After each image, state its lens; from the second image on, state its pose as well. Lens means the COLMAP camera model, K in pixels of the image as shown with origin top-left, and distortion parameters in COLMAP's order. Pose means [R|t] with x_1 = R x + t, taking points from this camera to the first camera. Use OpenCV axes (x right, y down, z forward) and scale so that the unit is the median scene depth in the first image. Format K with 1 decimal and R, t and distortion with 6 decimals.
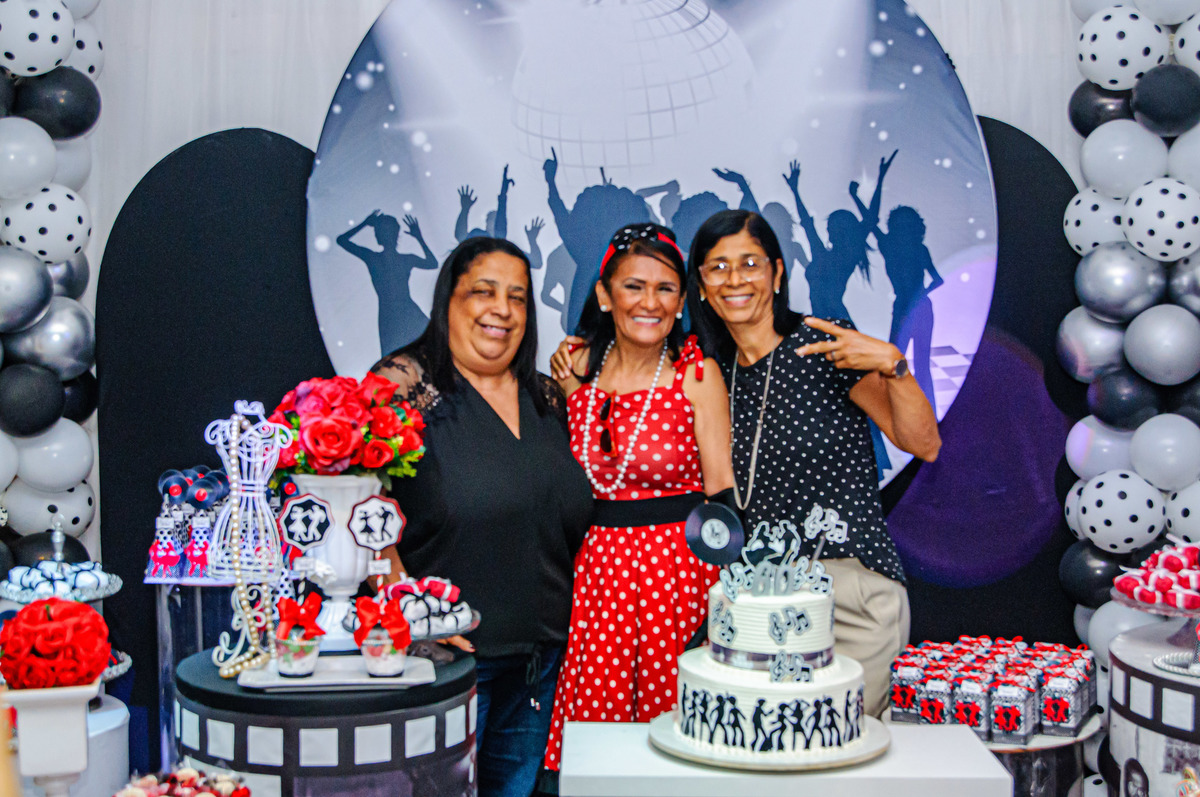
lens RADIAL K [[1748.9, 0, 600.0], [0, 1748.9, 398.5], [0, 0, 1]] dist [-0.036244, 0.057445]
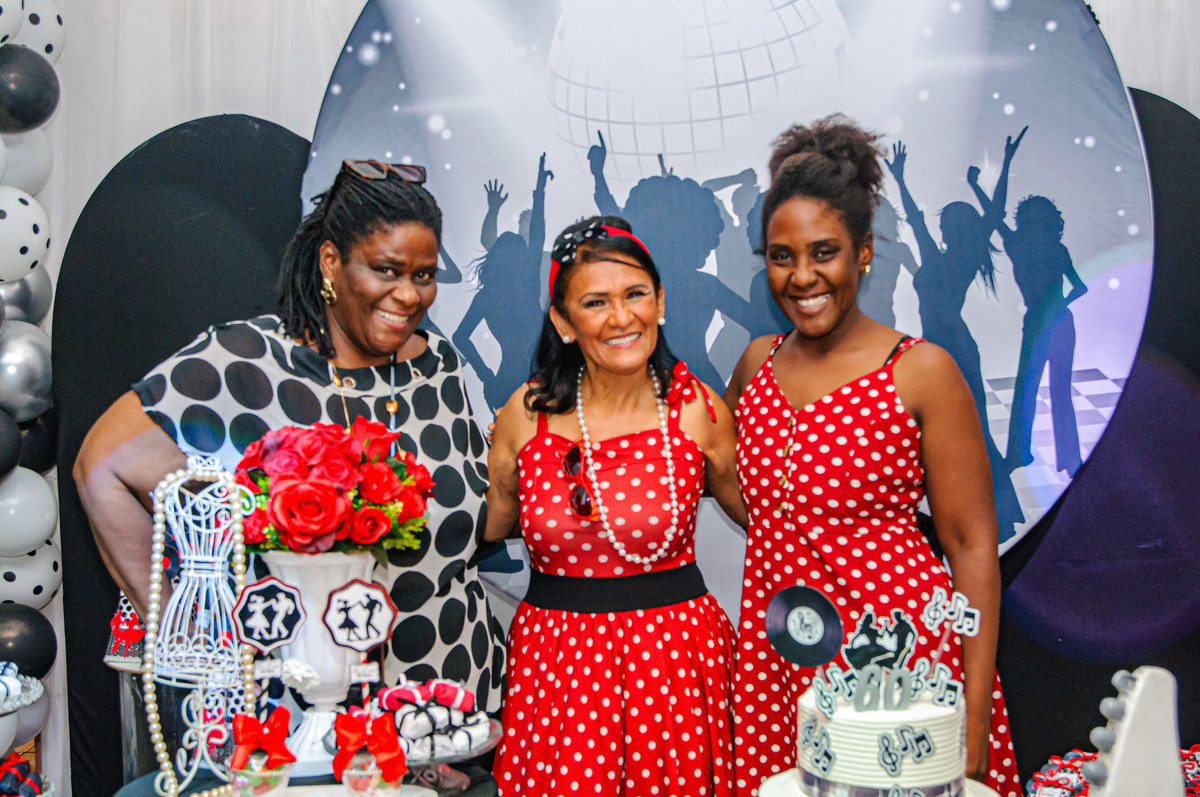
lens RADIAL K [[1797.5, 0, 600.0], [0, 1797.5, 398.5], [0, 0, 1]] dist [-0.017381, -0.001479]
pose [[0.998786, -0.011038, -0.048004, 0.011901], [0.010618, 0.999903, -0.009009, -0.011667], [0.048098, 0.008488, 0.998807, 0.165744]]
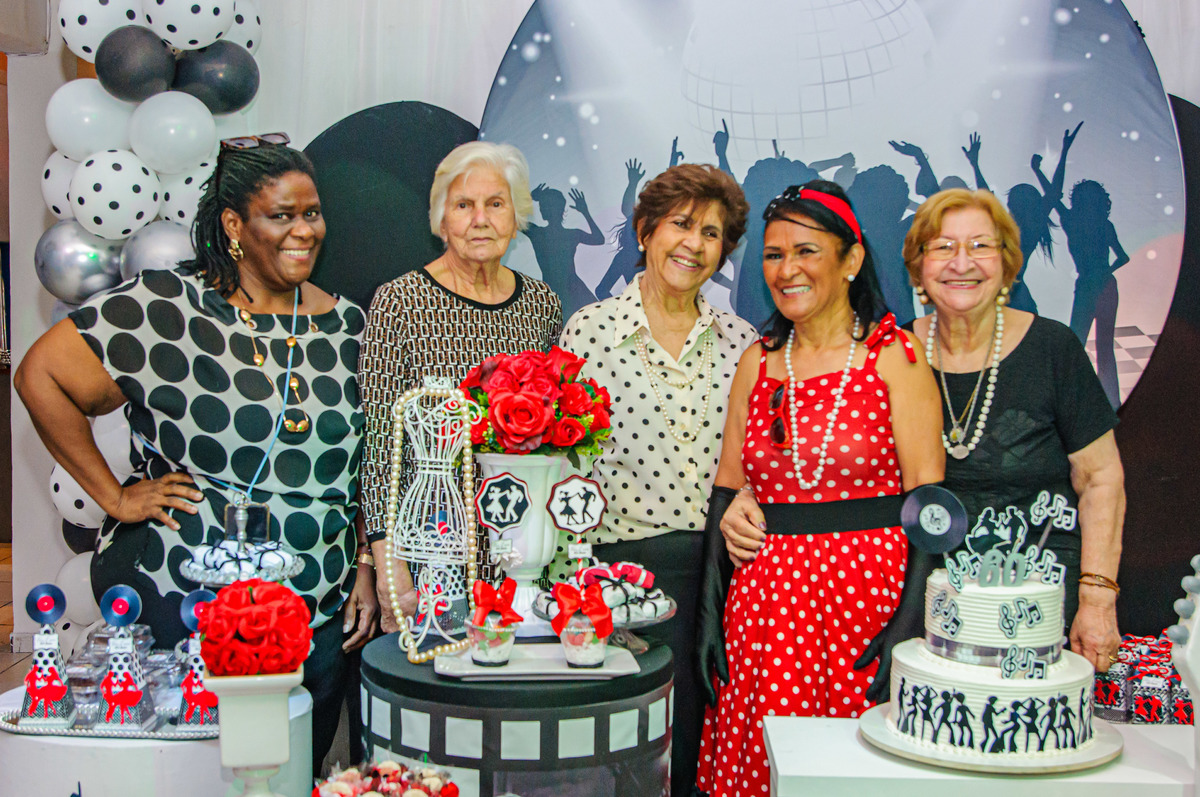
lens RADIAL K [[1650.3, 0, 532.7], [0, 1650.3, 401.6], [0, 0, 1]] dist [-0.091910, 0.116627]
pose [[0.997443, 0.006727, -0.071143, -0.067157], [-0.006243, 0.999956, 0.007022, 0.007203], [0.071187, -0.006560, 0.997441, 0.081785]]
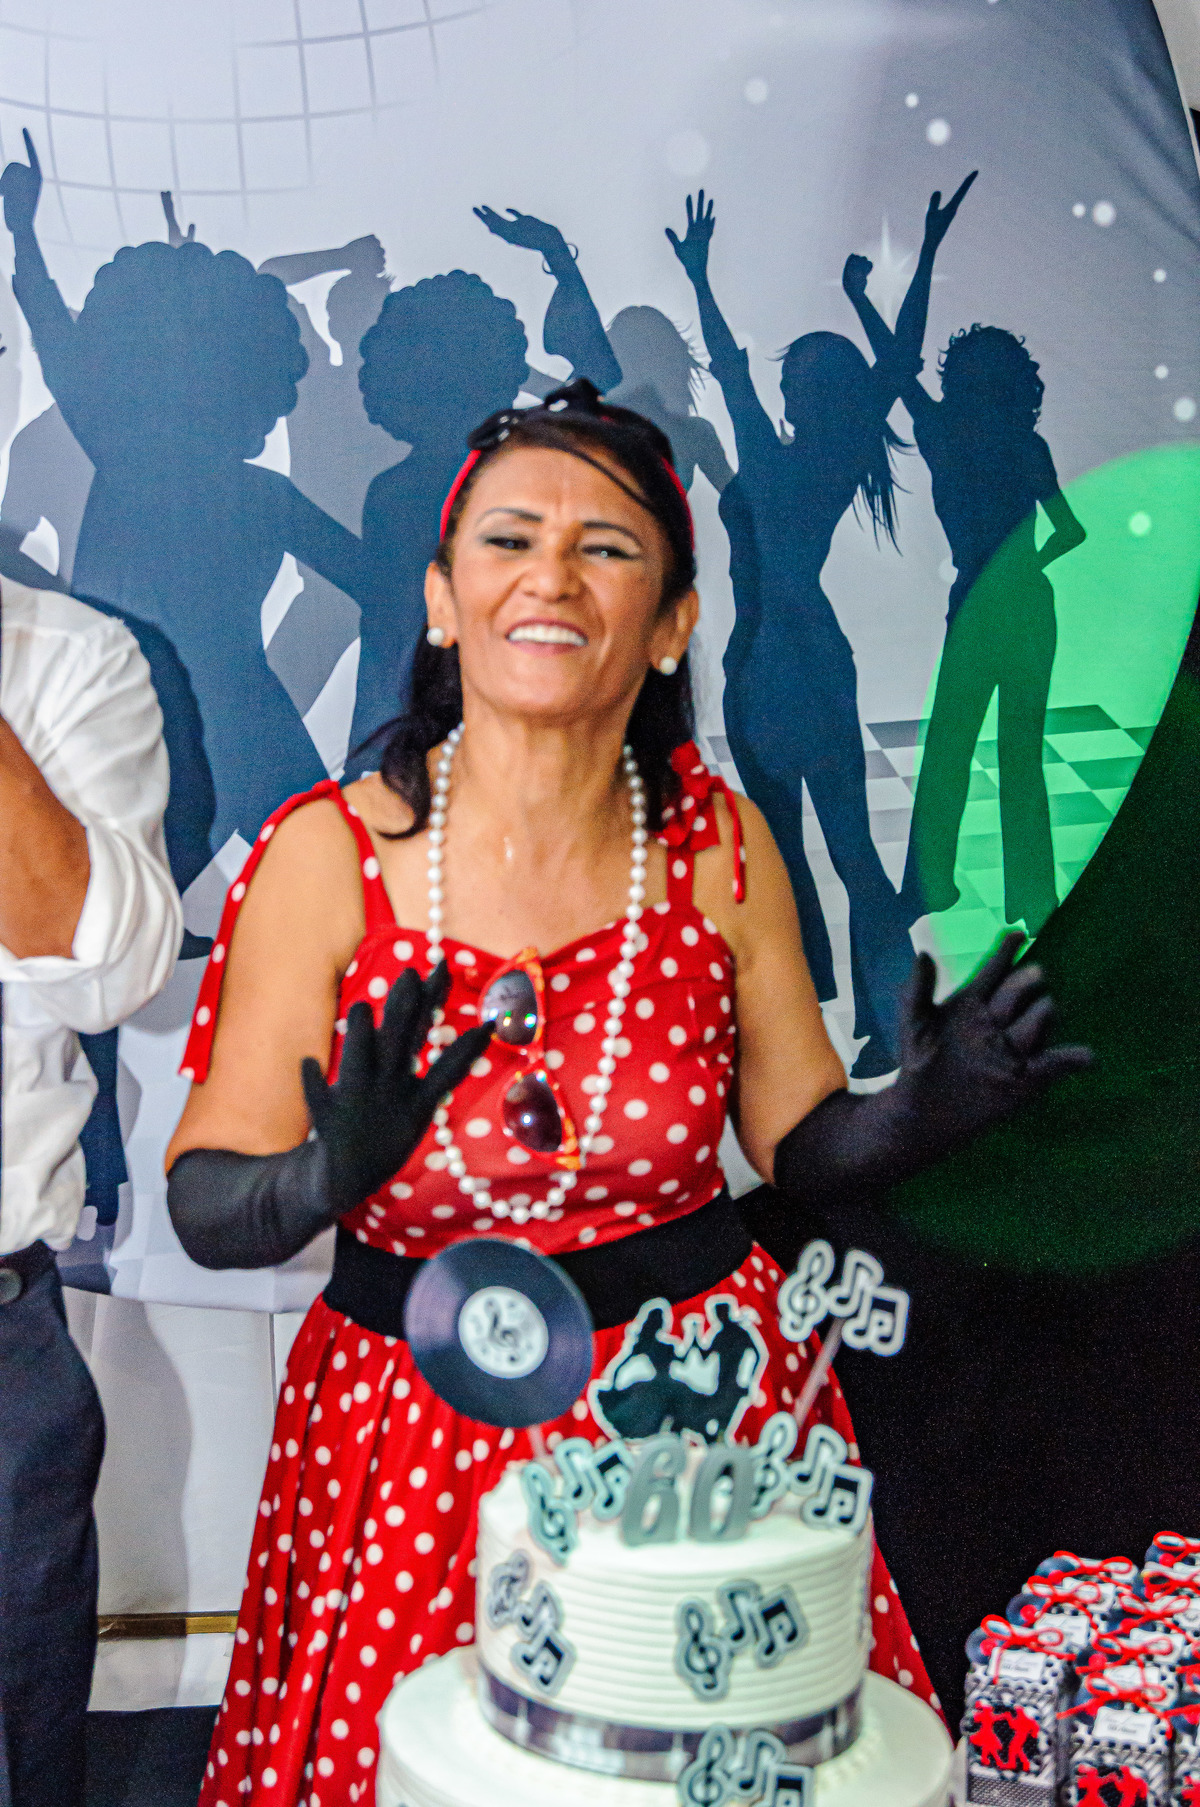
lens RADIAL K [[3242.3, 0, 602.5], [0, 3242.3, 955.7], [0, 0, 1]] dist [0.009496, 0.044272]
pose [[0.992164, 0.005521, 0.124820, 0.007588], [-0.014639, 0.997279, 0.072253, -0.026059], [-0.124082, -0.073514, 0.989545, 0.322292]]
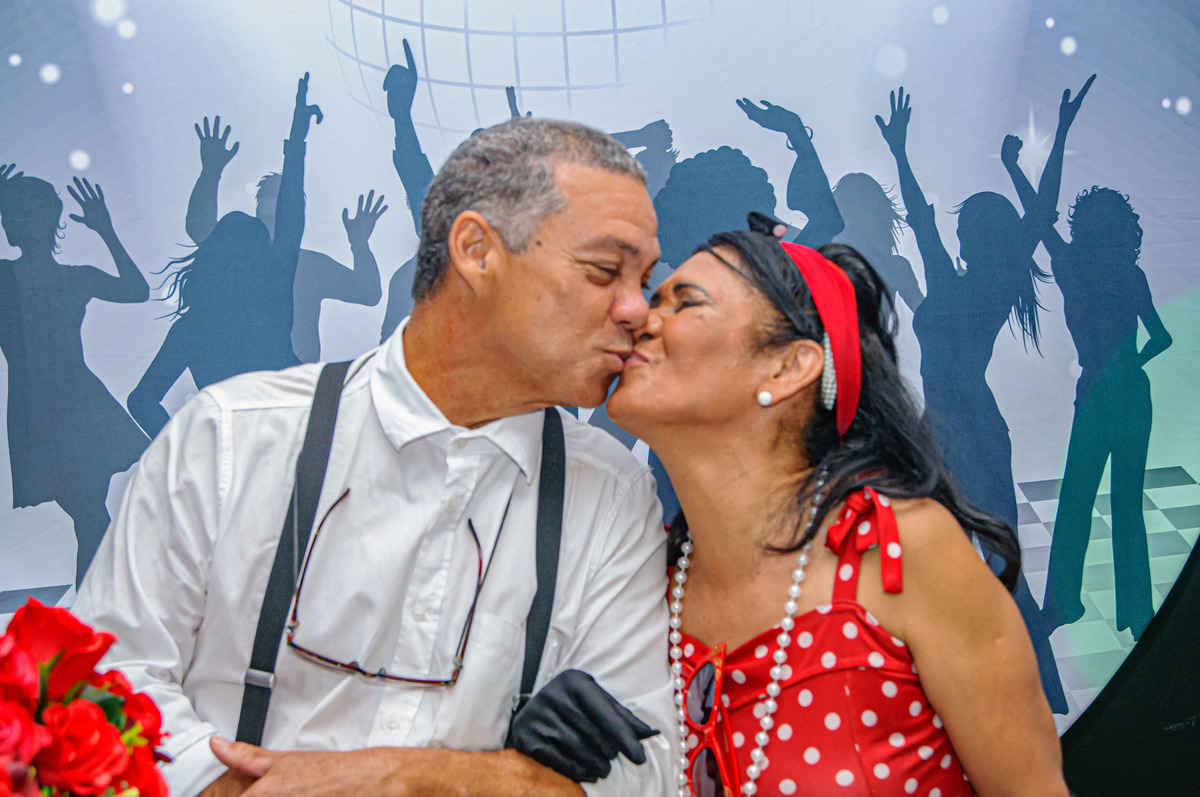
lens RADIAL K [[2000.1, 0, 600.0], [0, 2000.1, 398.5], [0, 0, 1]] dist [-0.006805, 0.107133]
pose [[0.978451, 0.005339, 0.206411, -0.085719], [-0.000872, 0.999764, -0.021725, -0.038212], [-0.206478, 0.021077, 0.978224, 0.477691]]
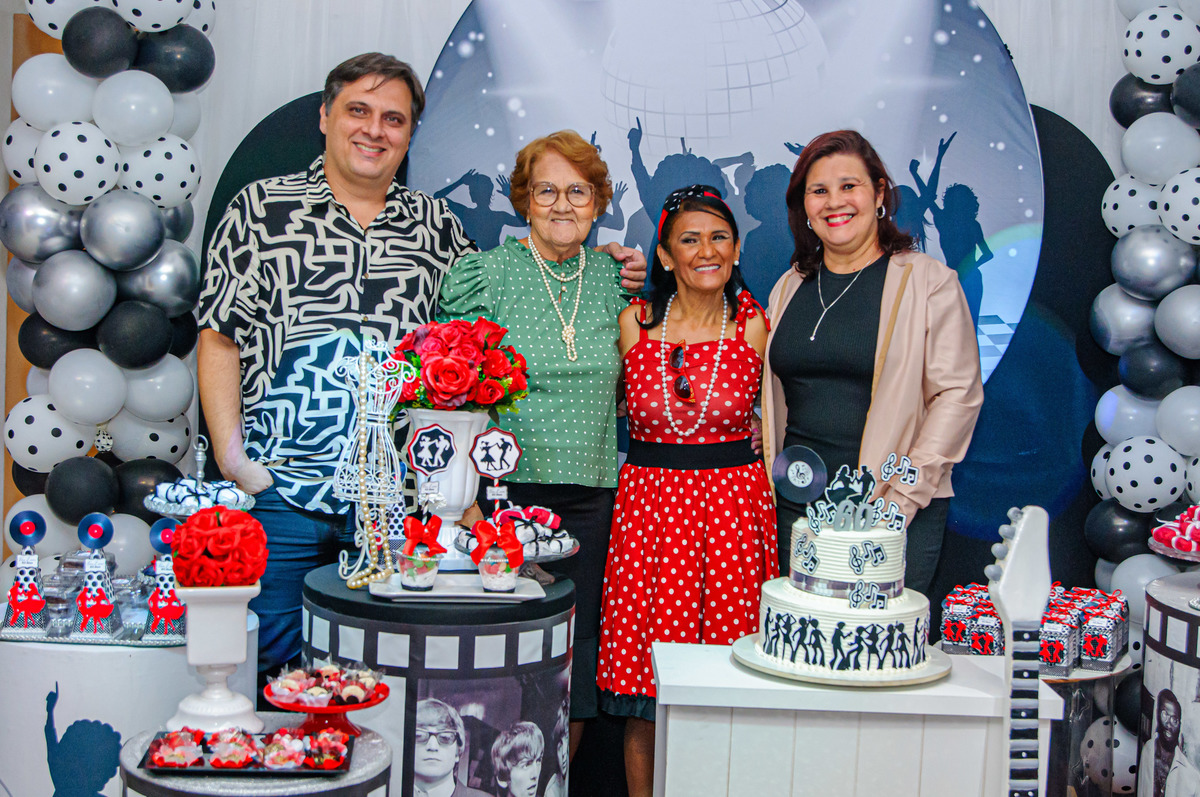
lens RADIAL K [[1731.2, 0, 600.0], [0, 1731.2, 398.5], [0, 0, 1]] dist [-0.049698, 0.113019]
pose [[0.999253, 0.035747, 0.014711, -0.060234], [-0.036005, 0.999195, 0.017676, 0.011518], [-0.014067, -0.018193, 0.999736, -0.069381]]
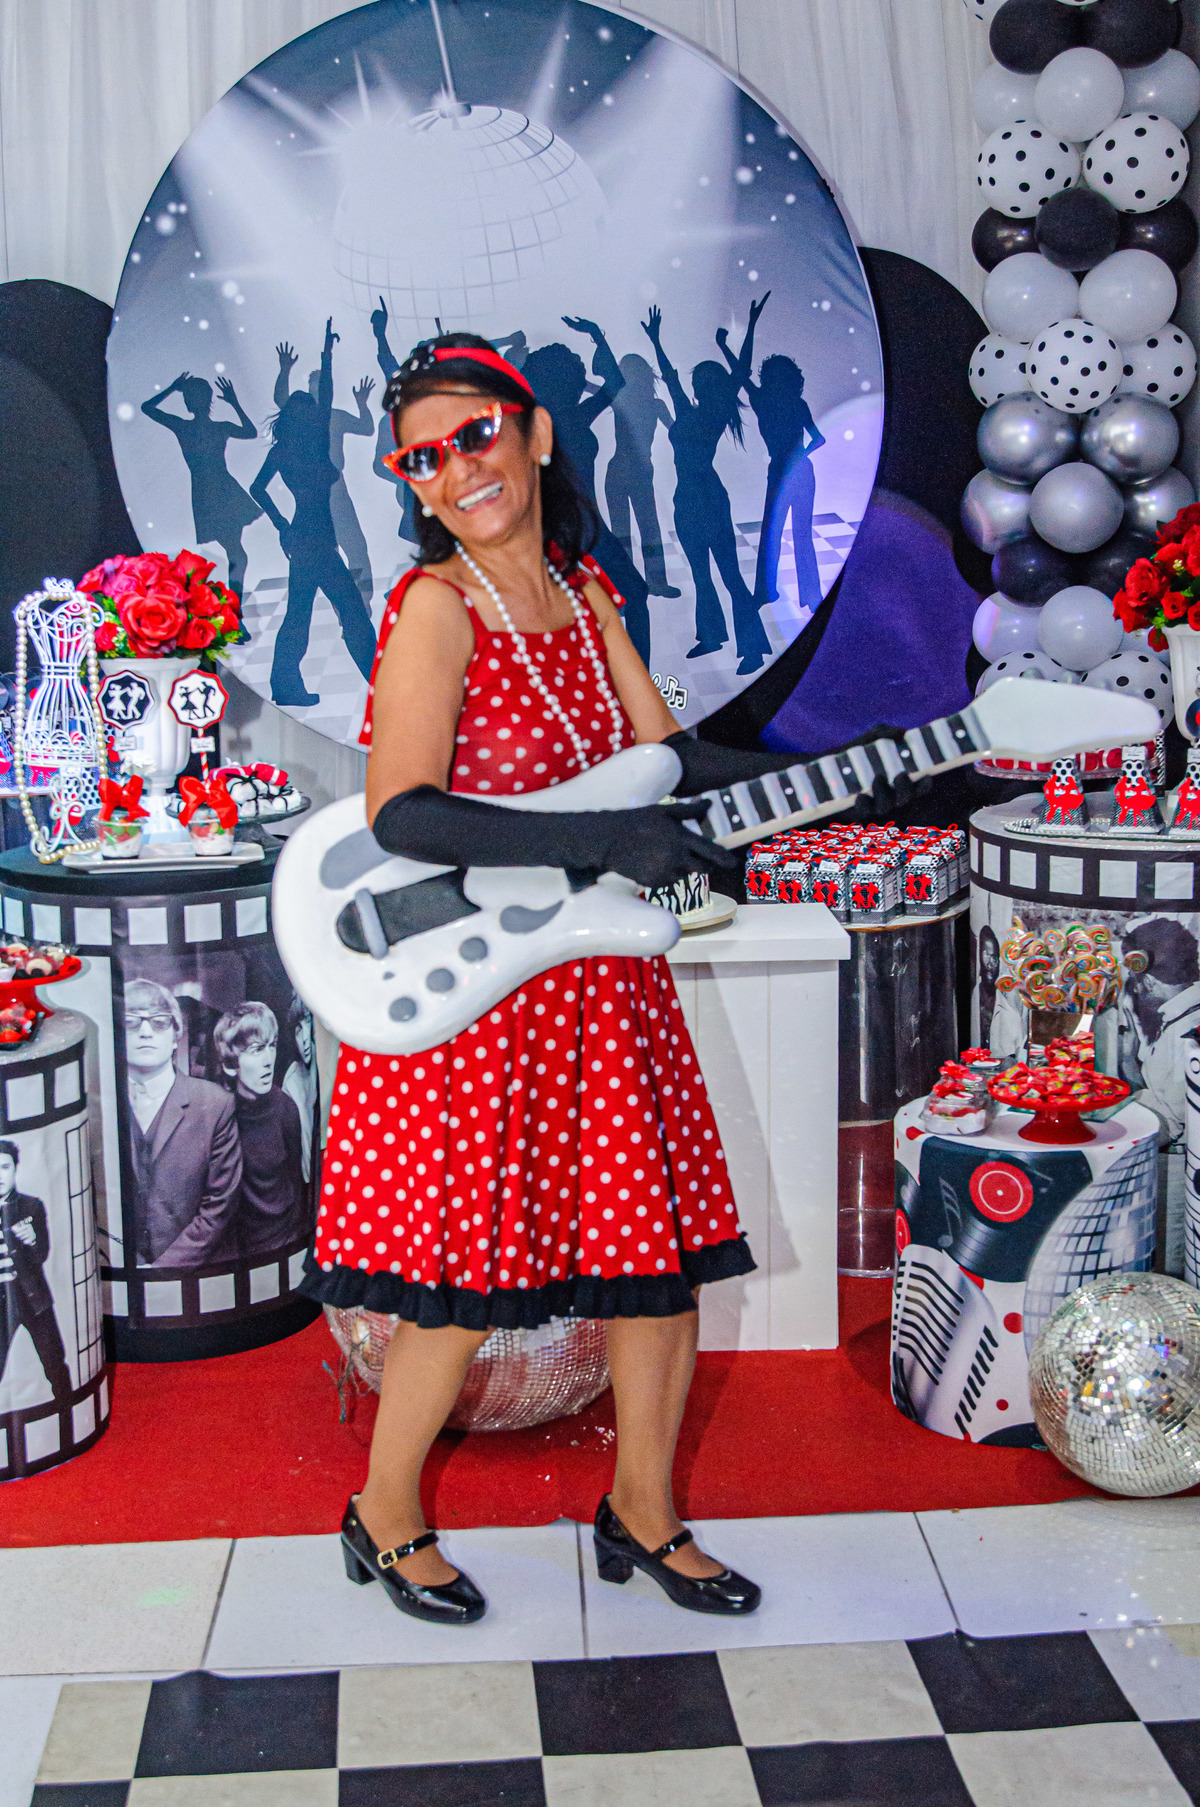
lens RADIAL K [[2462.7, 0, 589.6], [0, 2462.7, 924.0], [0, 0, 1]] dist [-0.046541, 0.003855]
pose [[0.999254, -0.025909, 0.028637, 0.034771], [0.022541, 0.993425, 0.112248, 0.035598], [-0.031357, -0.111518, 0.993268, -0.278325]]
